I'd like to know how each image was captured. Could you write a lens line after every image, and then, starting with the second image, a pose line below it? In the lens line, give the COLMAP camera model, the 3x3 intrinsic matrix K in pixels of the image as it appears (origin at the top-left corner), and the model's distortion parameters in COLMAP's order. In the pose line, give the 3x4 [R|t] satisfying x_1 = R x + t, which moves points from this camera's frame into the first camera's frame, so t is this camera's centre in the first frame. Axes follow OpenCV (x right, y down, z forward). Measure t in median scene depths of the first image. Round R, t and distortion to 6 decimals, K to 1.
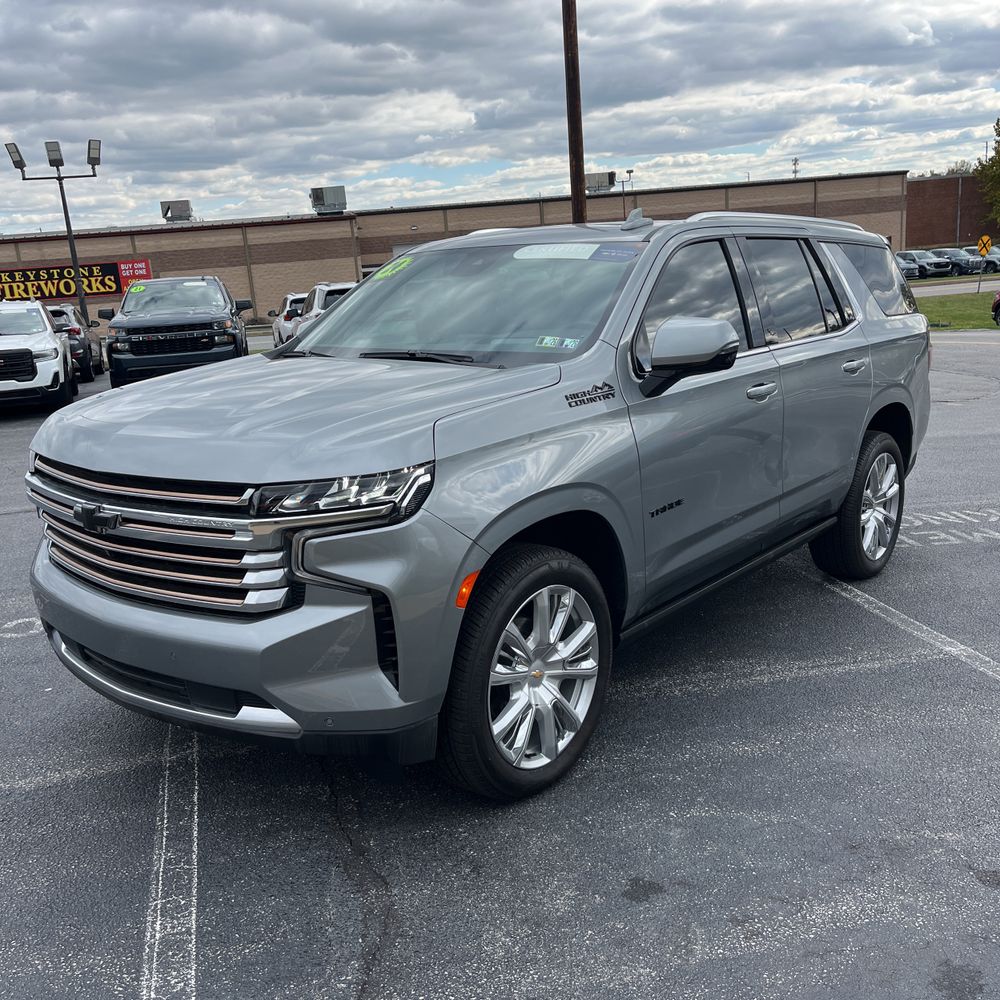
lens RADIAL K [[1025.2, 0, 501.4], [0, 1025.2, 504.0], [0, 0, 1]] dist [0.043956, -0.025994]
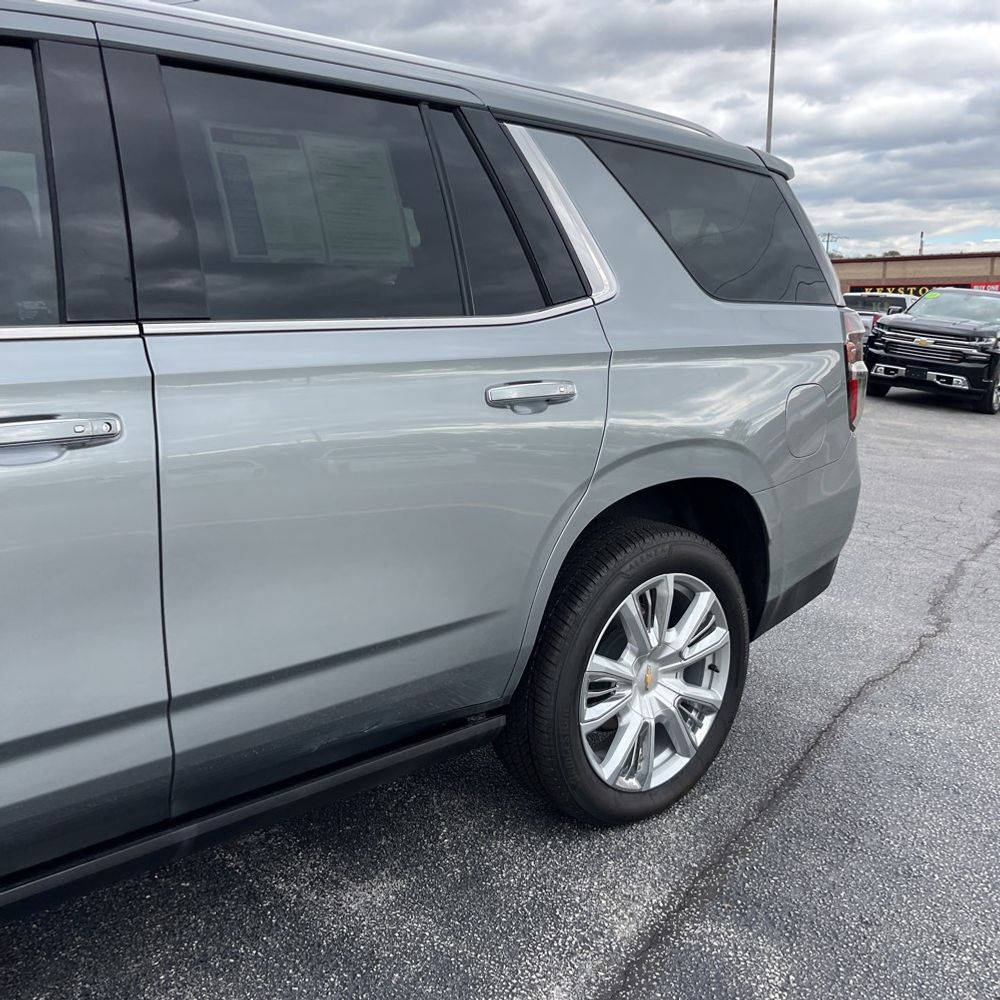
lens RADIAL K [[1001.0, 0, 502.1], [0, 1001.0, 489.8], [0, 0, 1]] dist [0.040898, -0.041992]
pose [[0.979974, 0.083514, -0.180766, 0.620795], [-0.086981, 0.996146, -0.011320, -0.129213], [0.179124, 0.026817, 0.983461, 0.872613]]
